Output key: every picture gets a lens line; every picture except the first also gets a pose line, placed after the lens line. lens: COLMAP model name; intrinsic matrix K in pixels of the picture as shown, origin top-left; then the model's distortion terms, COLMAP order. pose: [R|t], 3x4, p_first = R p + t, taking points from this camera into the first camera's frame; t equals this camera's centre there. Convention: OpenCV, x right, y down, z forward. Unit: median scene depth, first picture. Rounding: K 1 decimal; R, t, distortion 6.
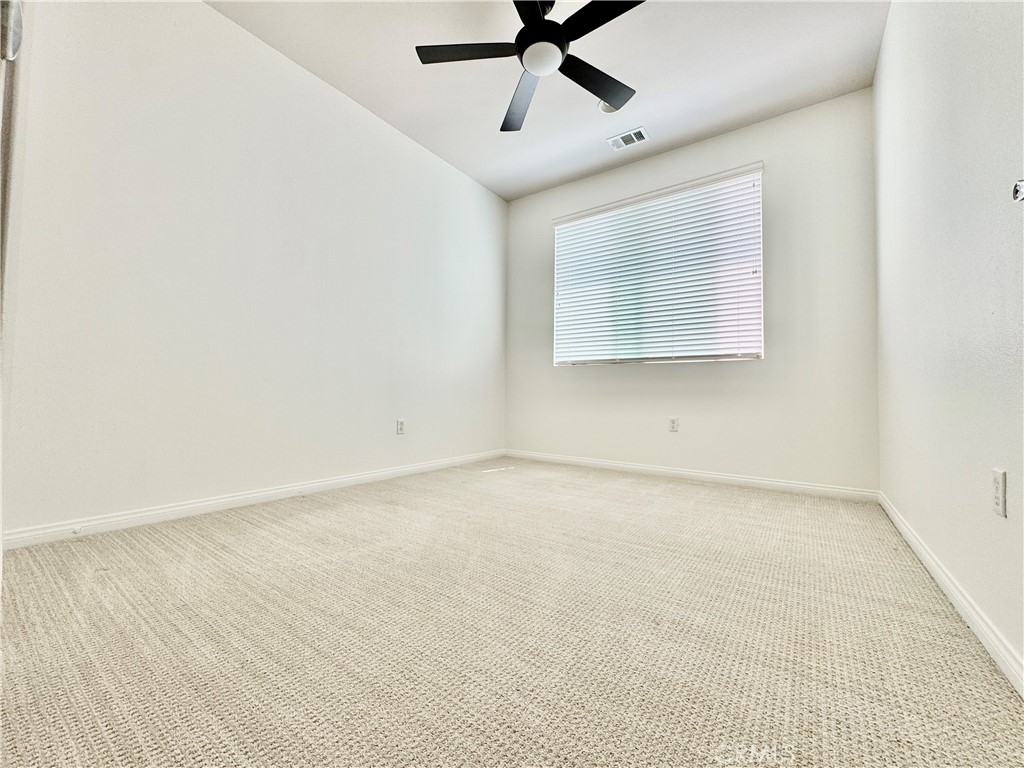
lens RADIAL K [[410.2, 0, 512.0], [0, 410.2, 384.0], [0, 0, 1]] dist [-0.000220, -0.000414]
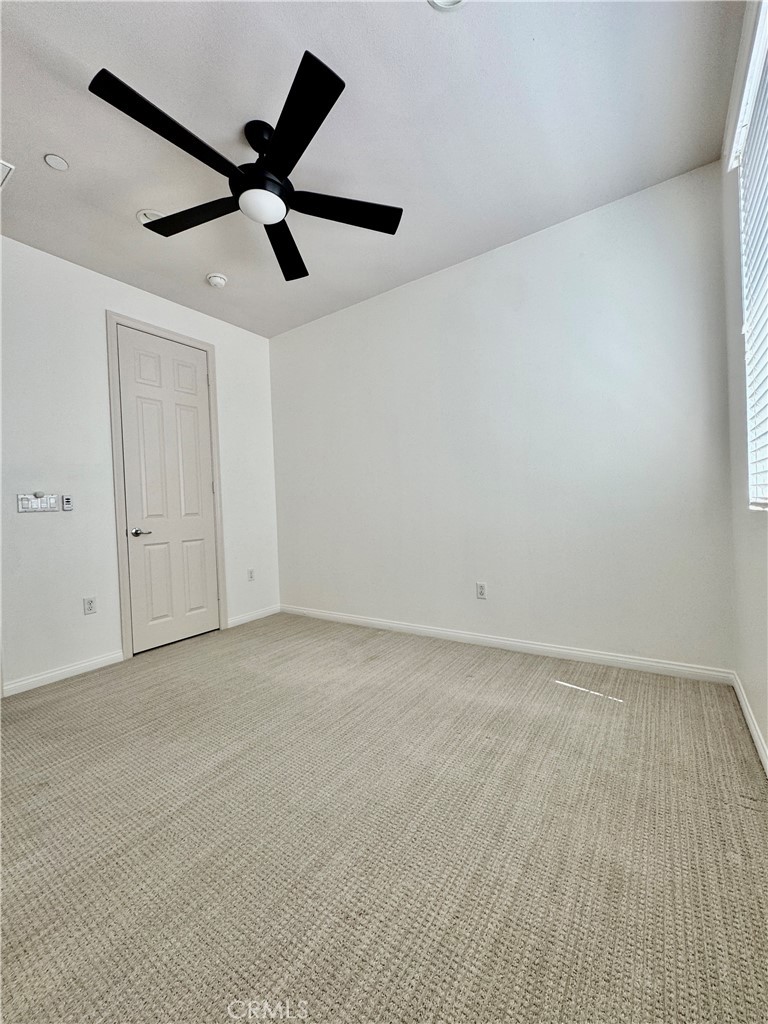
lens RADIAL K [[410.2, 0, 386.7], [0, 410.2, 513.8], [0, 0, 1]] dist [-0.000220, -0.000414]
pose [[0.019749, 0.007288, -0.999778, 0.626416], [0.068430, 0.997619, 0.008624, -0.086241], [0.997460, -0.068585, 0.019204, 0.793431]]
